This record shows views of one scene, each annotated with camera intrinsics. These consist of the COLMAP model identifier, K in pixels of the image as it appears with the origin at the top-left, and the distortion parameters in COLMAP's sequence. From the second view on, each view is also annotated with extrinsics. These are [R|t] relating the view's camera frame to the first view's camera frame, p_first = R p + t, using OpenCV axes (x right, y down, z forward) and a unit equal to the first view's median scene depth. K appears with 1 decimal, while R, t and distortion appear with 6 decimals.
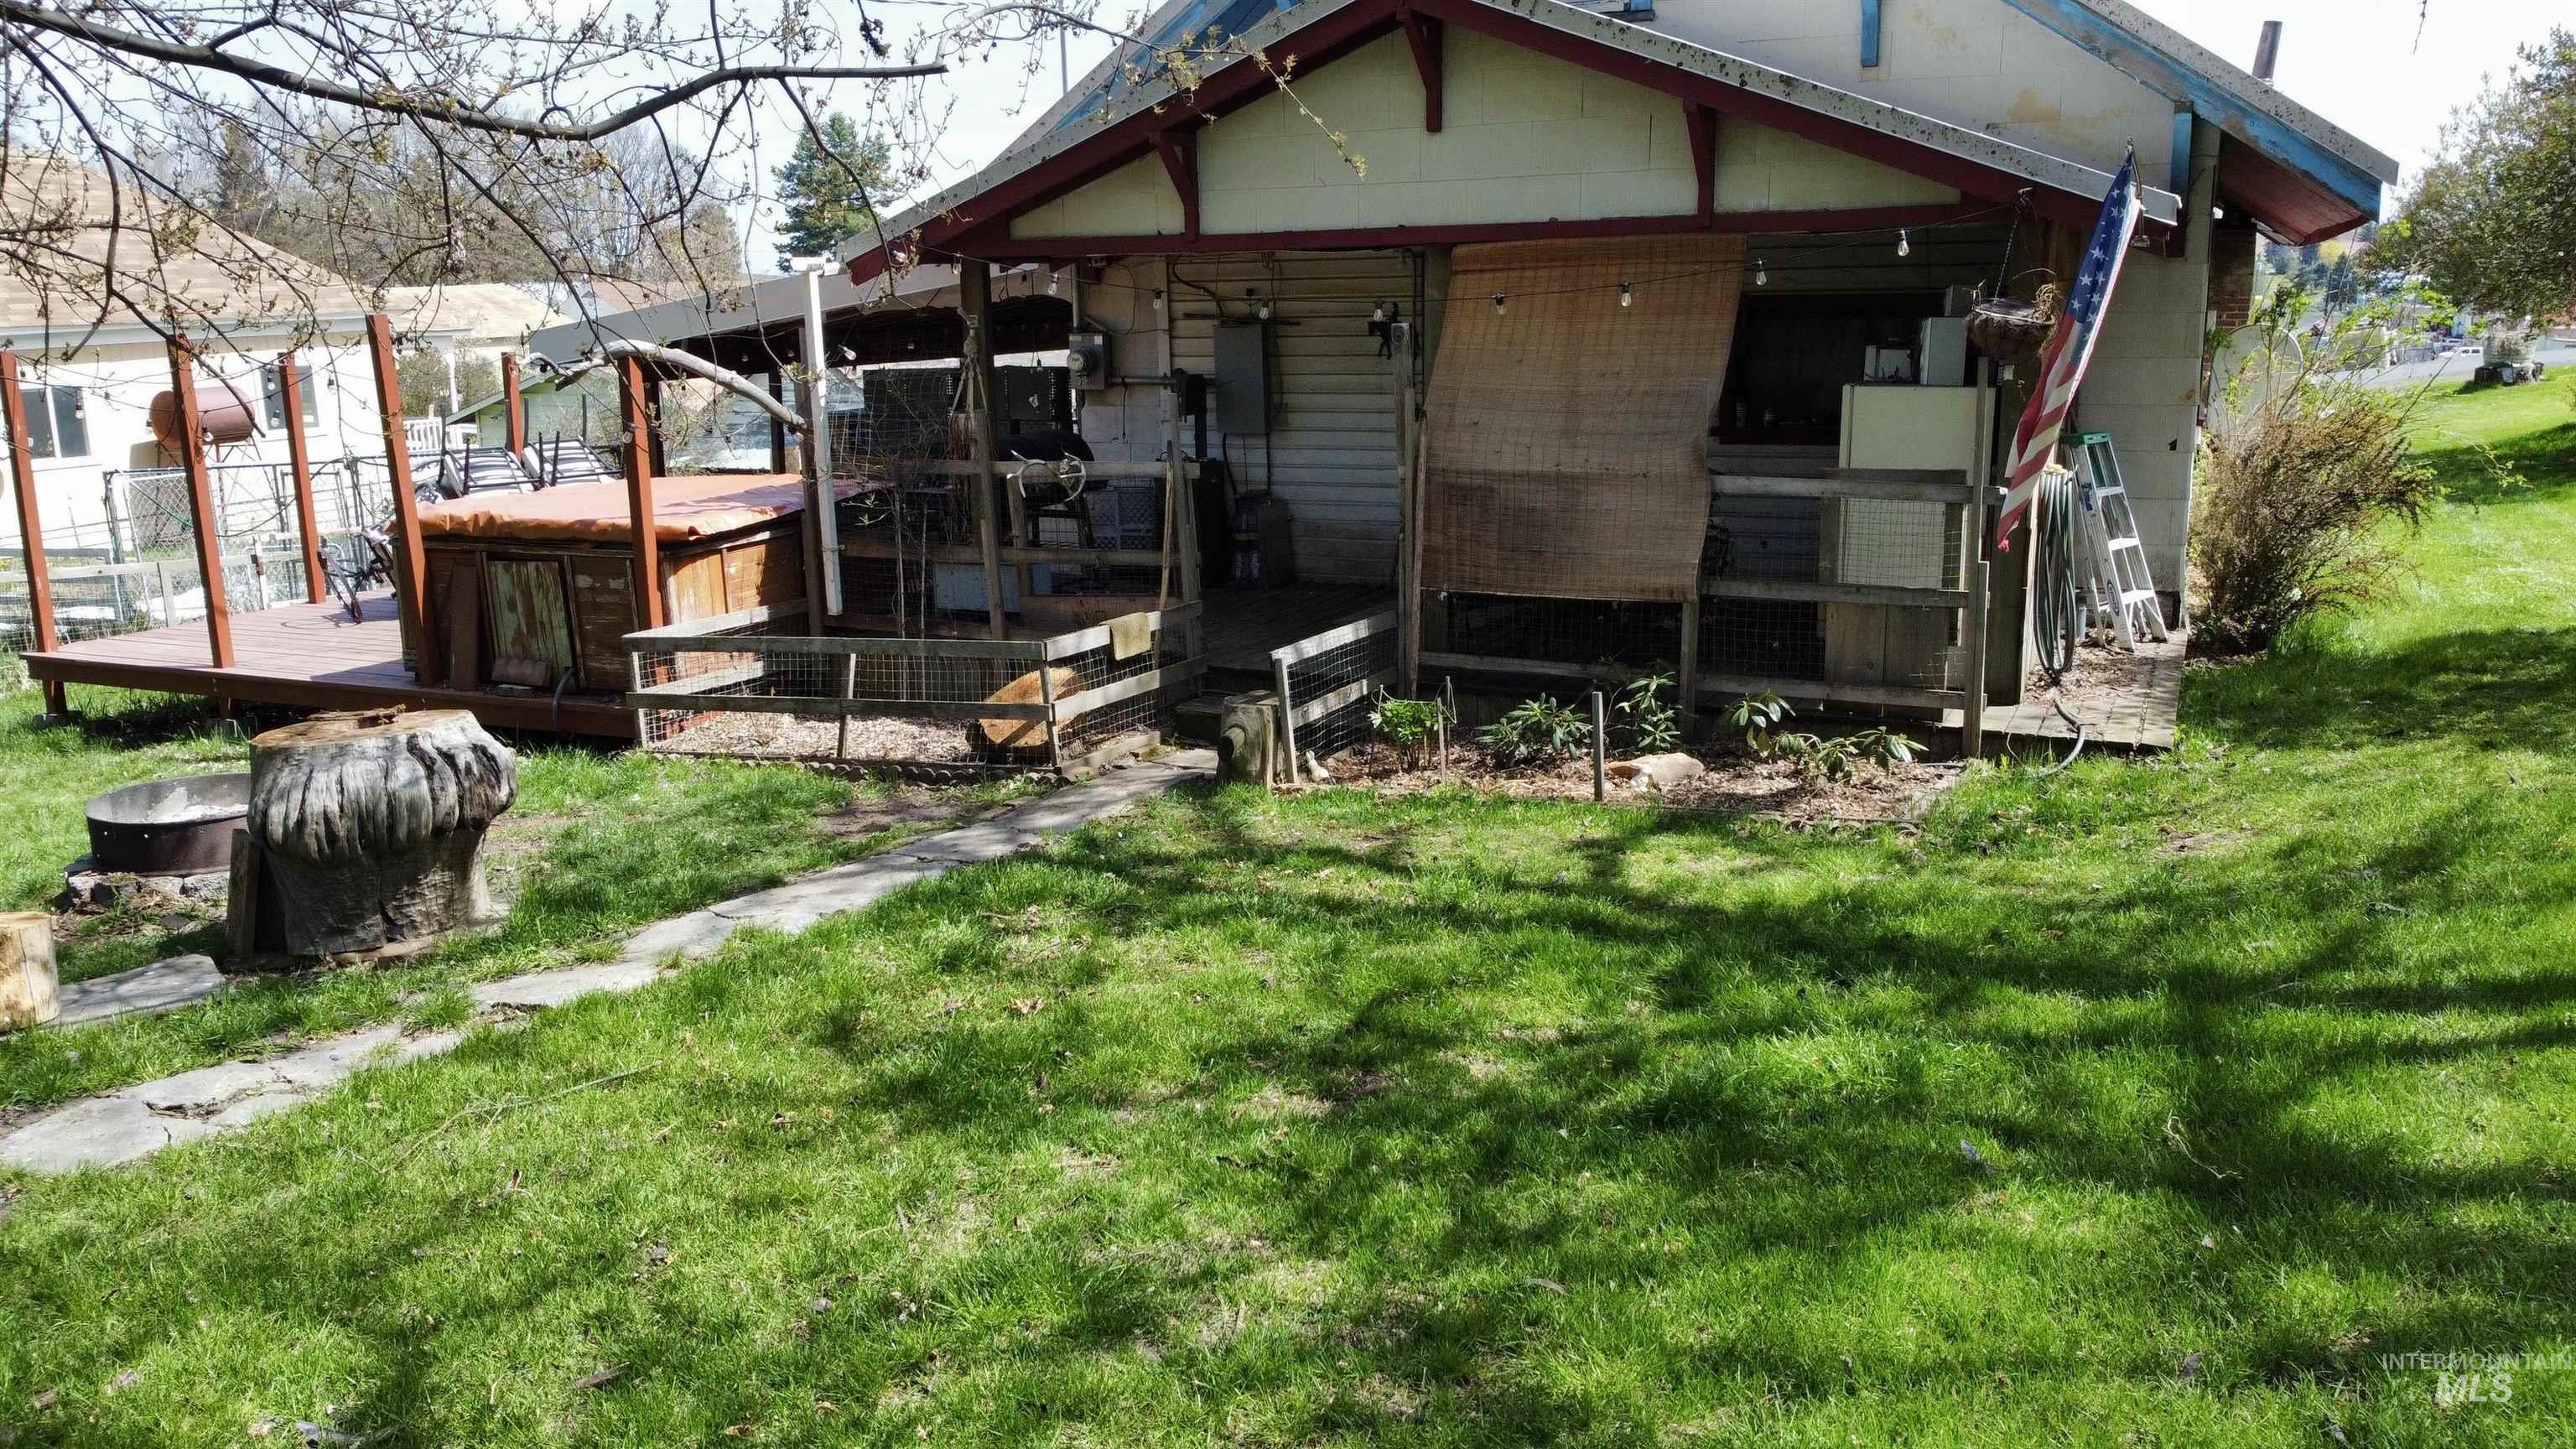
lens RADIAL K [[1913.3, 0, 1287.3], [0, 1913.3, 730.9], [0, 0, 1]] dist [0.005761, 0.002137]
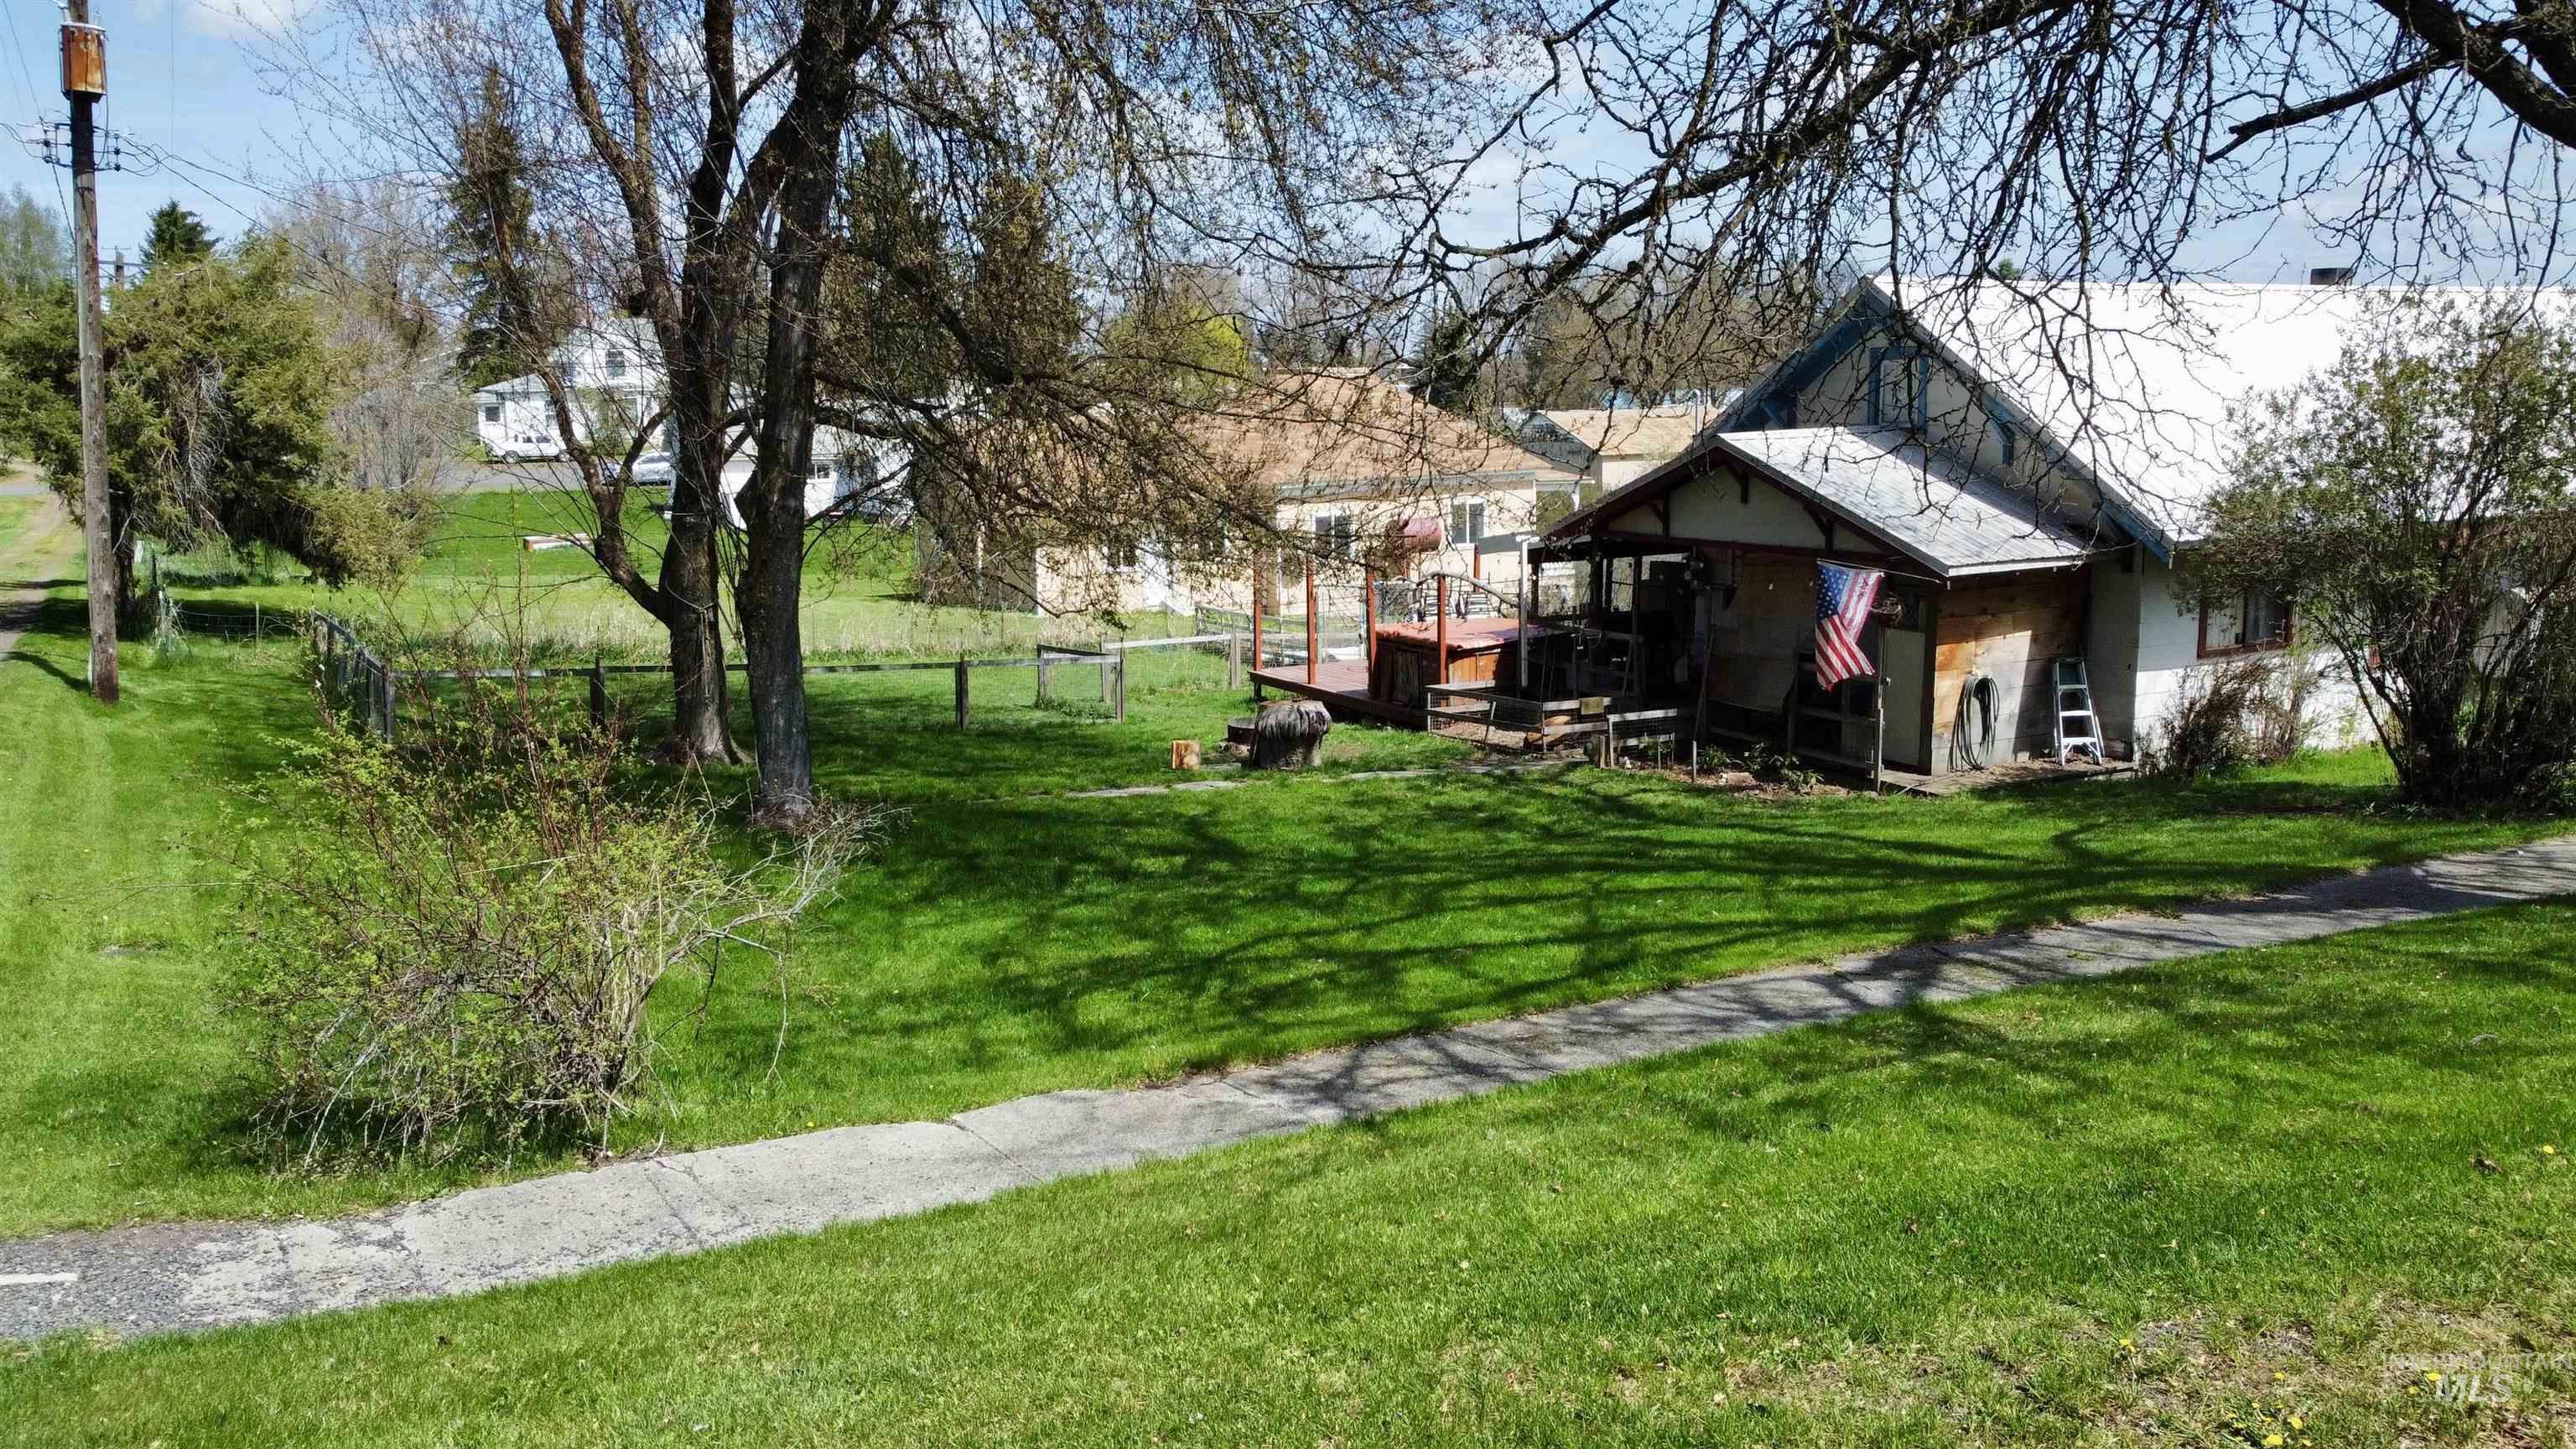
lens RADIAL K [[1913.3, 0, 1288.6], [0, 1913.3, 723.7], [0, 0, 1]] dist [0.005761, 0.002137]
pose [[0.801310, 0.108620, -0.588306, 0.937850], [-0.134649, 0.990893, -0.000449, 0.022968], [0.582899, 0.079575, 0.808639, -1.069250]]
